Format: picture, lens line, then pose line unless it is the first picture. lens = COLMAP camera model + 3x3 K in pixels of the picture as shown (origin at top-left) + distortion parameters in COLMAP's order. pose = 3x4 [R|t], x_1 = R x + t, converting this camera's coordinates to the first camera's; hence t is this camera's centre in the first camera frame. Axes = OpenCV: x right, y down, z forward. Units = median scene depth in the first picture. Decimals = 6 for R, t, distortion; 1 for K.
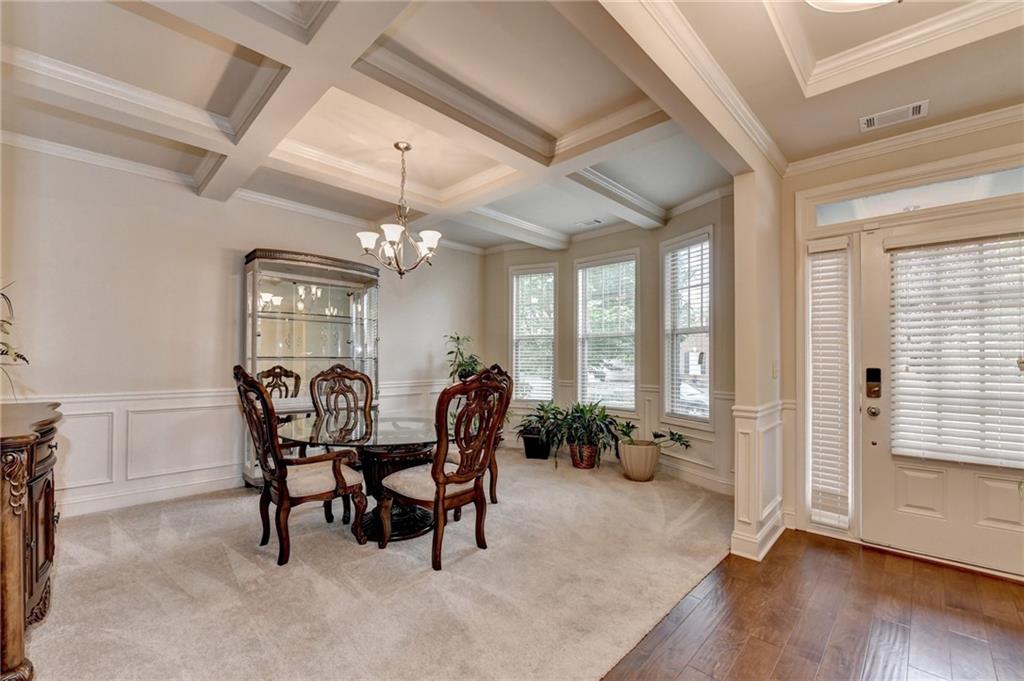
lens RADIAL K [[417.9, 0, 508.8], [0, 417.9, 352.0], [0, 0, 1]] dist [0.000235, -0.007029]
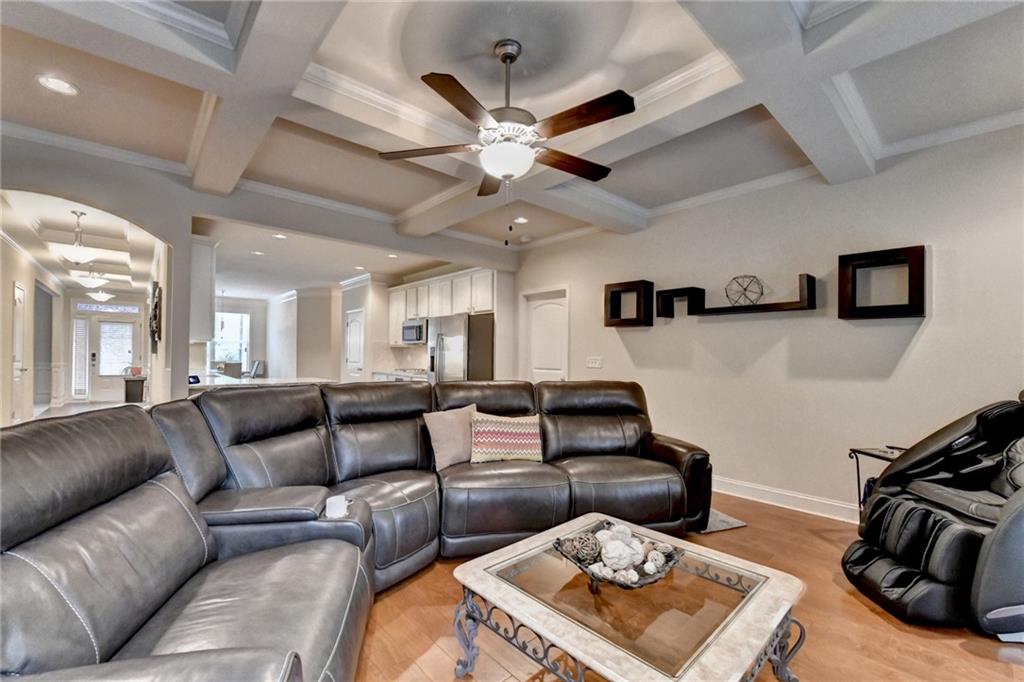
lens RADIAL K [[417.9, 0, 508.8], [0, 417.9, 352.5], [0, 0, 1]] dist [0.000235, -0.007029]
pose [[0.050792, -0.003048, 0.998705, -2.658927], [-0.010848, 0.999935, 0.003604, -0.018946], [-0.998650, -0.011017, 0.050755, -2.914272]]
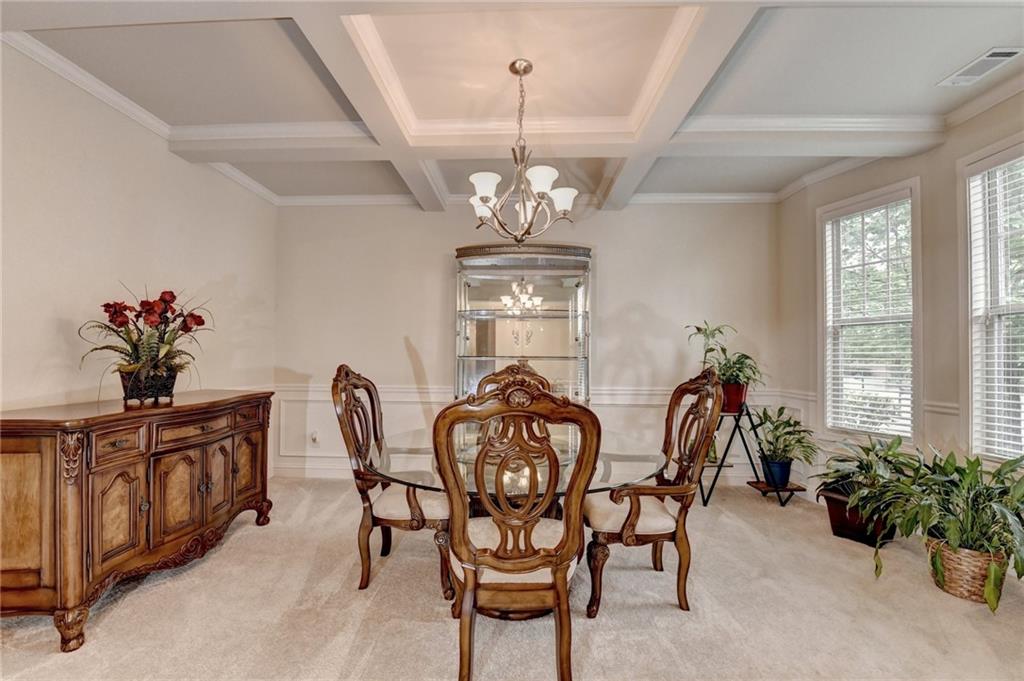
lens RADIAL K [[417.9, 0, 508.8], [0, 417.9, 352.0], [0, 0, 1]] dist [0.000235, -0.007029]
pose [[0.682222, -0.009521, -0.731083, 0.156308], [0.009854, 0.999944, -0.003827, 0.003890], [0.731079, -0.004594, 0.682278, 0.292754]]
